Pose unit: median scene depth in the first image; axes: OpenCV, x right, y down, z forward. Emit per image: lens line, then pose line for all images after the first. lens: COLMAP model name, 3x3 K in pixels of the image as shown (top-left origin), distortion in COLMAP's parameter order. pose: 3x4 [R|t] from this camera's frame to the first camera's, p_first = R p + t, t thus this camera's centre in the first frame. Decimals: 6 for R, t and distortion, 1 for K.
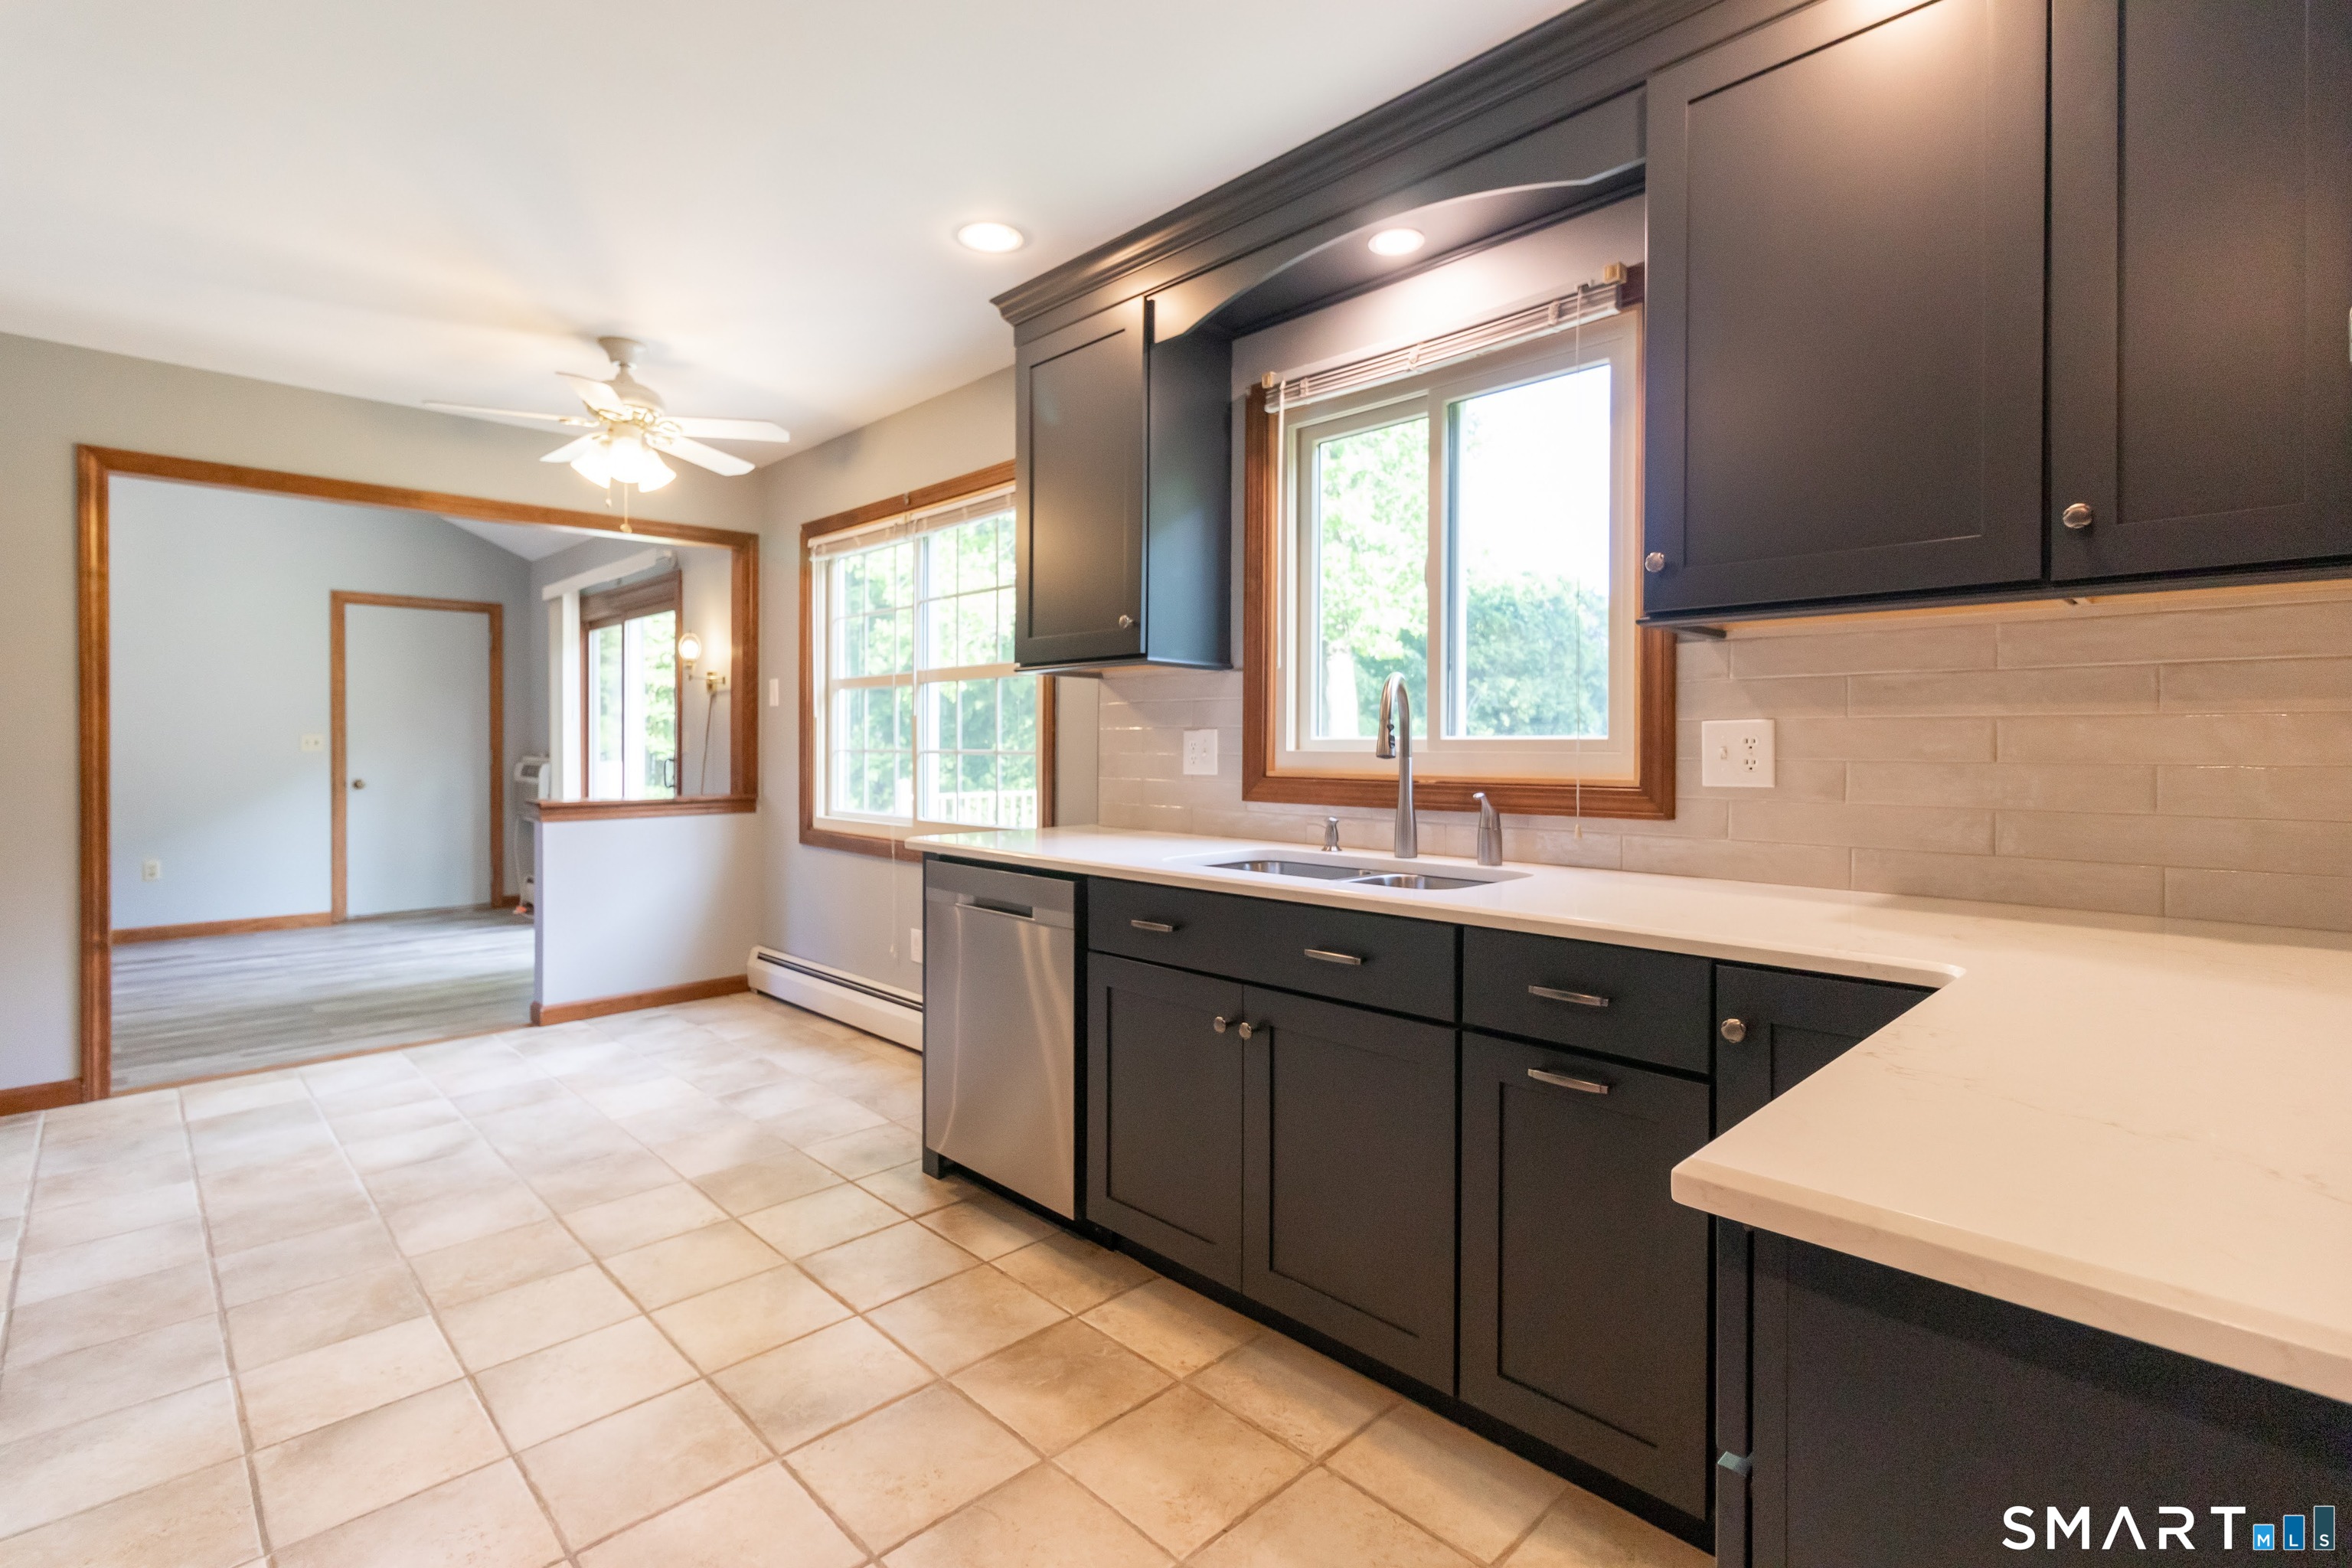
lens RADIAL K [[1108.0, 0, 1168.5], [0, 1108.0, 766.8], [0, 0, 1]] dist [0.002461, 0.001369]
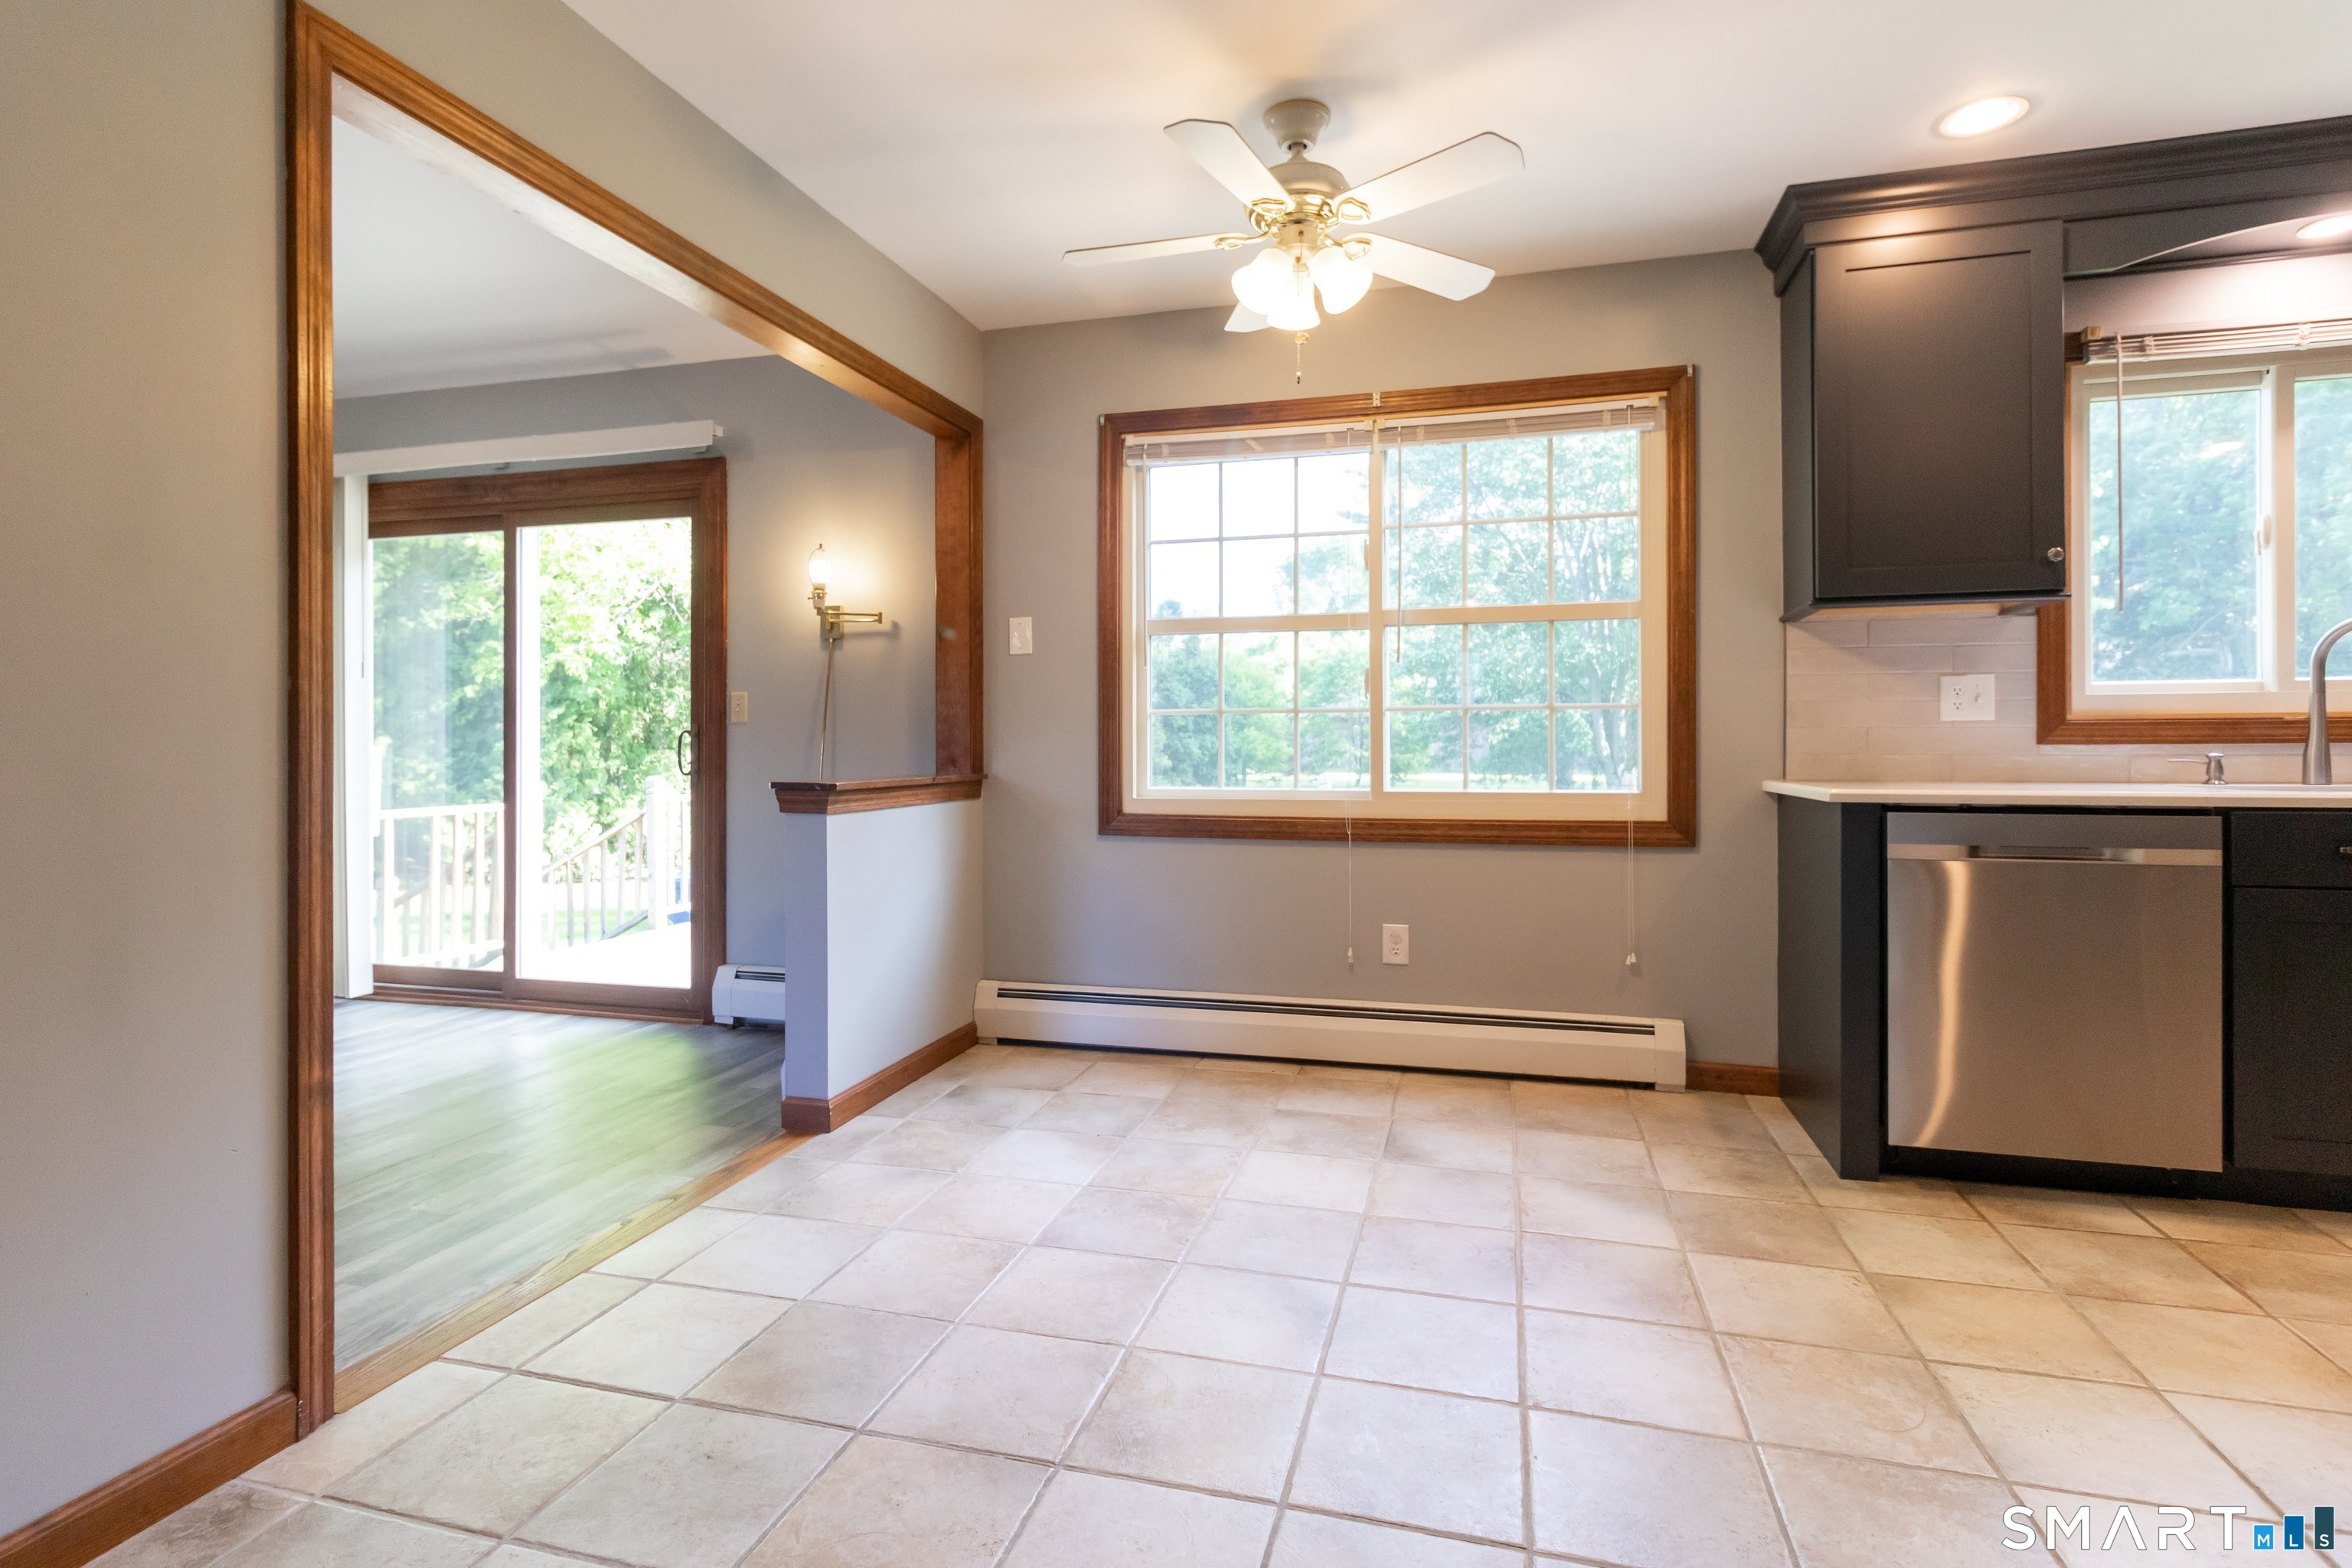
lens RADIAL K [[1108.0, 0, 1166.1], [0, 1108.0, 772.2], [0, 0, 1]] dist [0.002461, 0.001369]
pose [[0.858786, -0.012915, 0.512172, -1.217255], [0.014517, 0.999894, 0.000874, 0.046361], [-0.512130, 0.006685, 0.858882, 0.578396]]
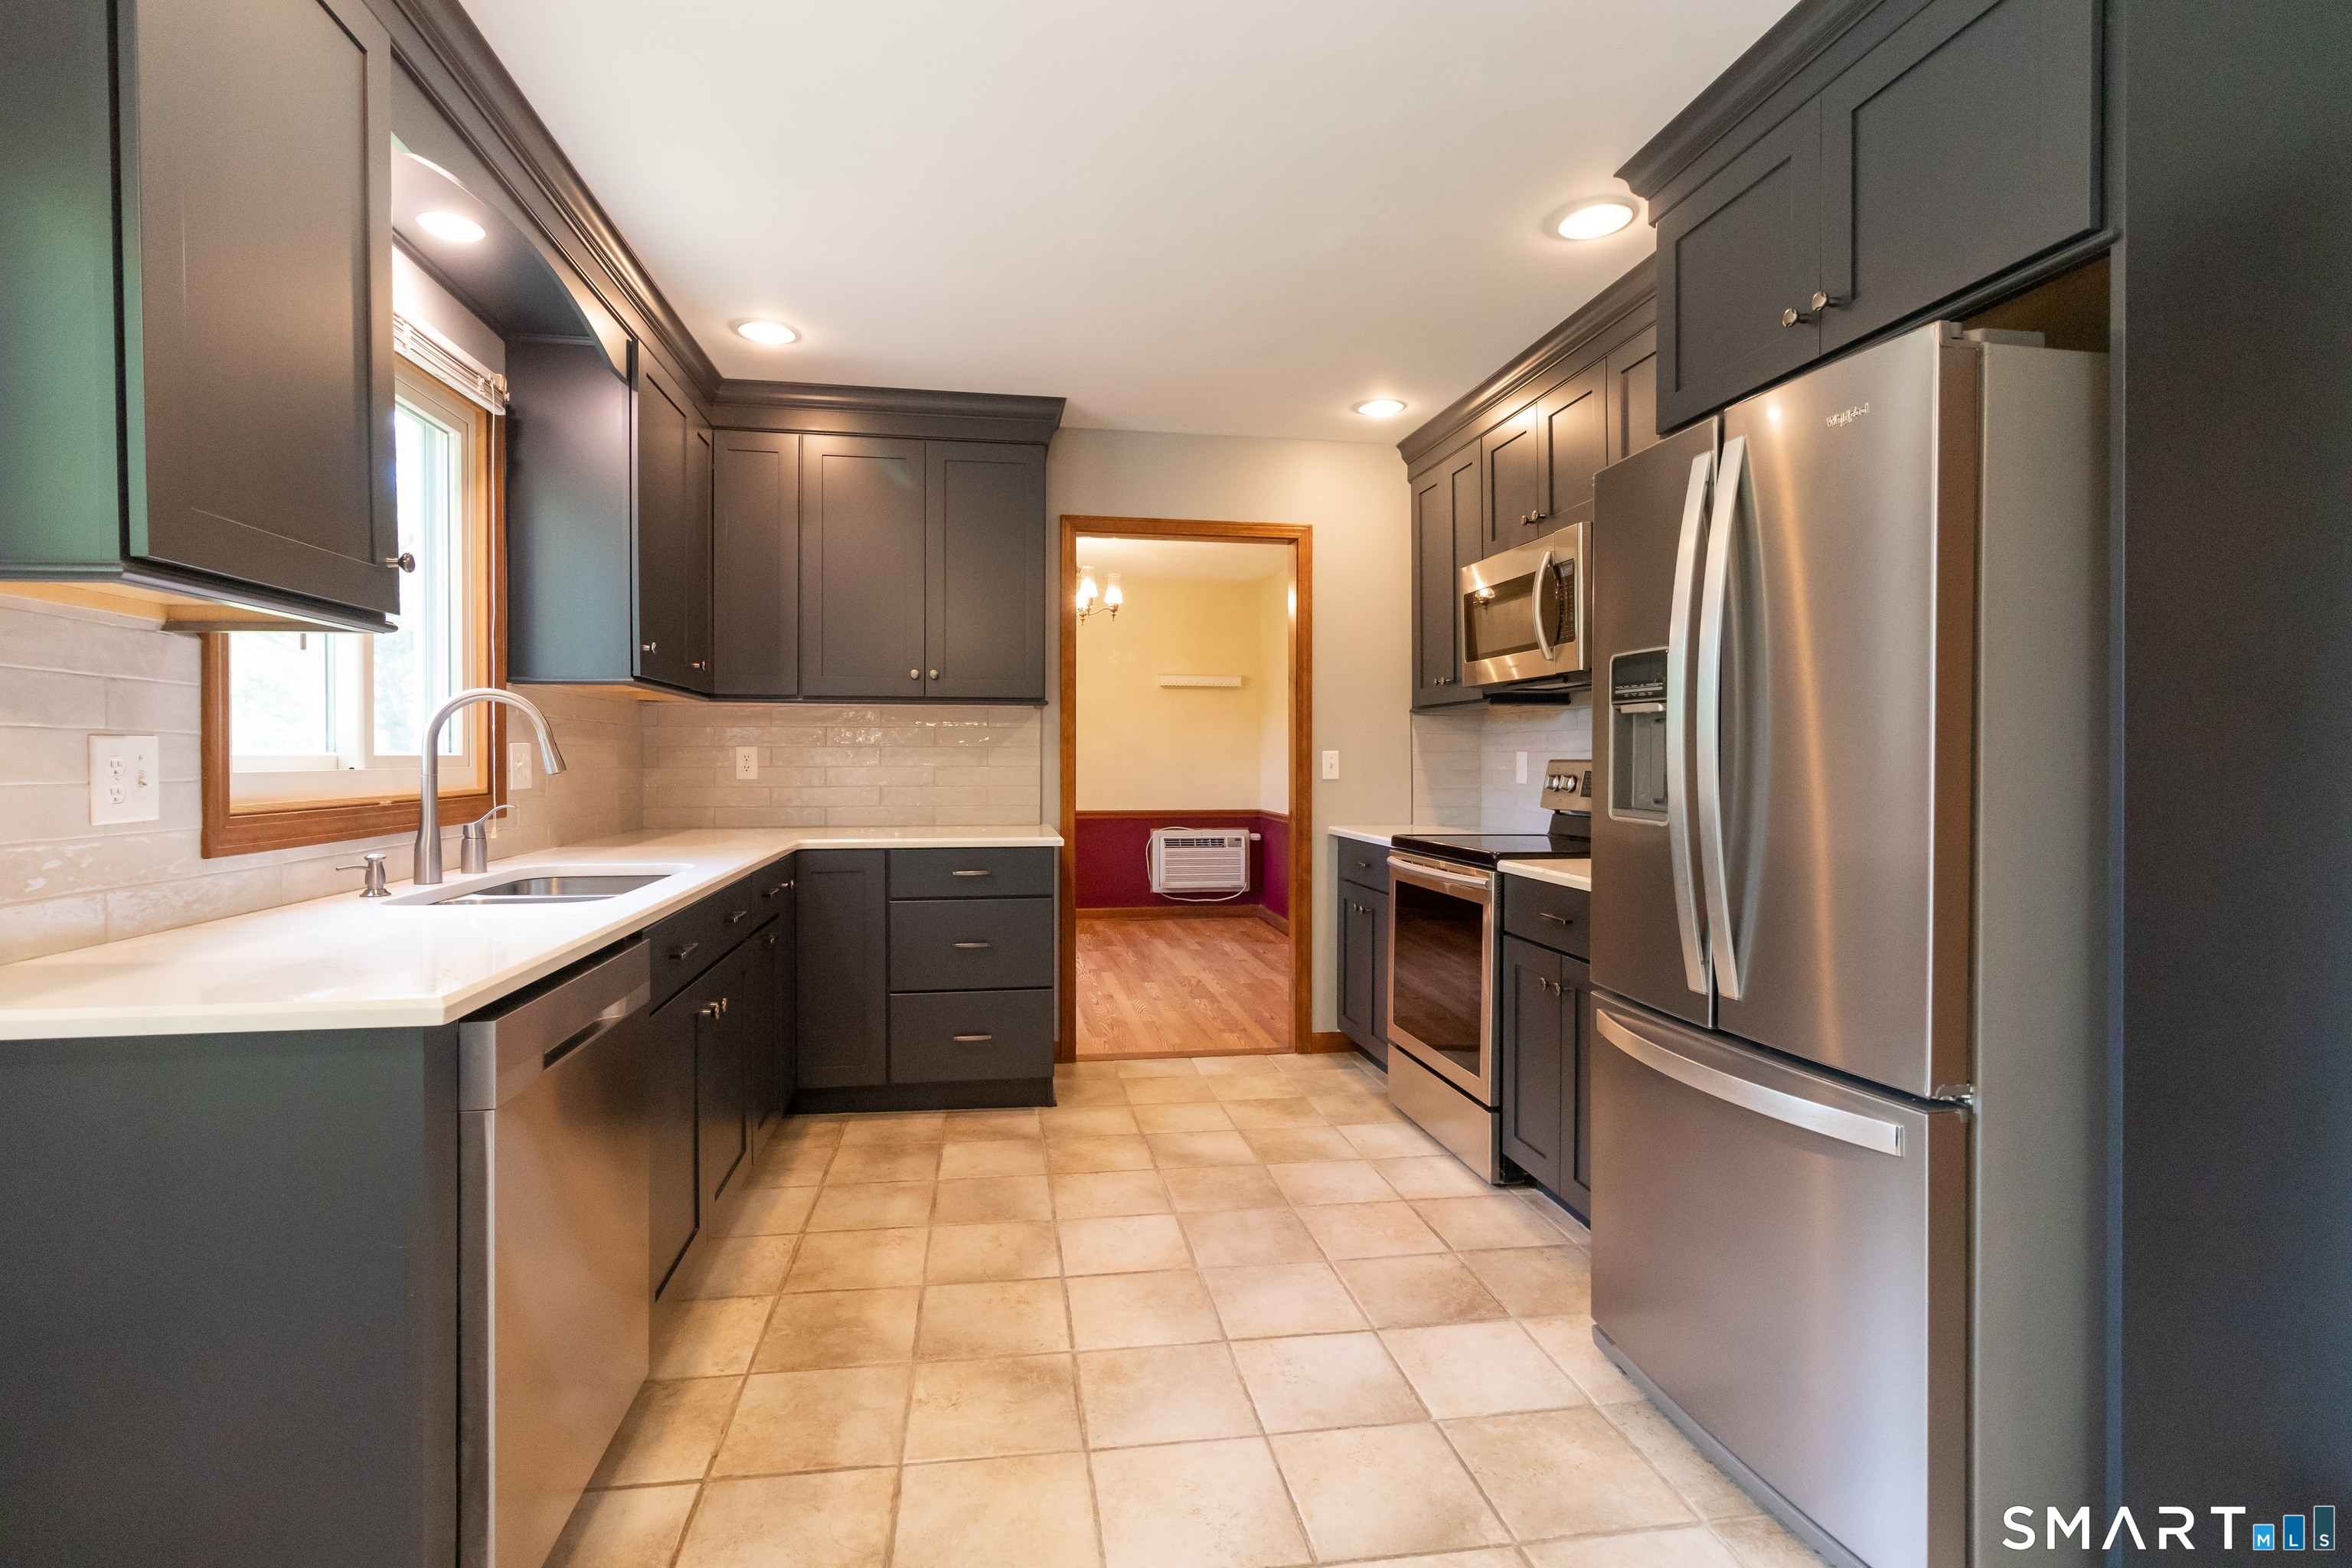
lens RADIAL K [[1108.0, 0, 1191.6], [0, 1108.0, 743.9], [0, 0, 1]] dist [0.002461, 0.001369]
pose [[-0.835558, -0.000452, 0.549402, -0.754324], [0.007102, 0.999907, 0.011624, -0.036726], [-0.549357, 0.013614, -0.835477, 1.296676]]
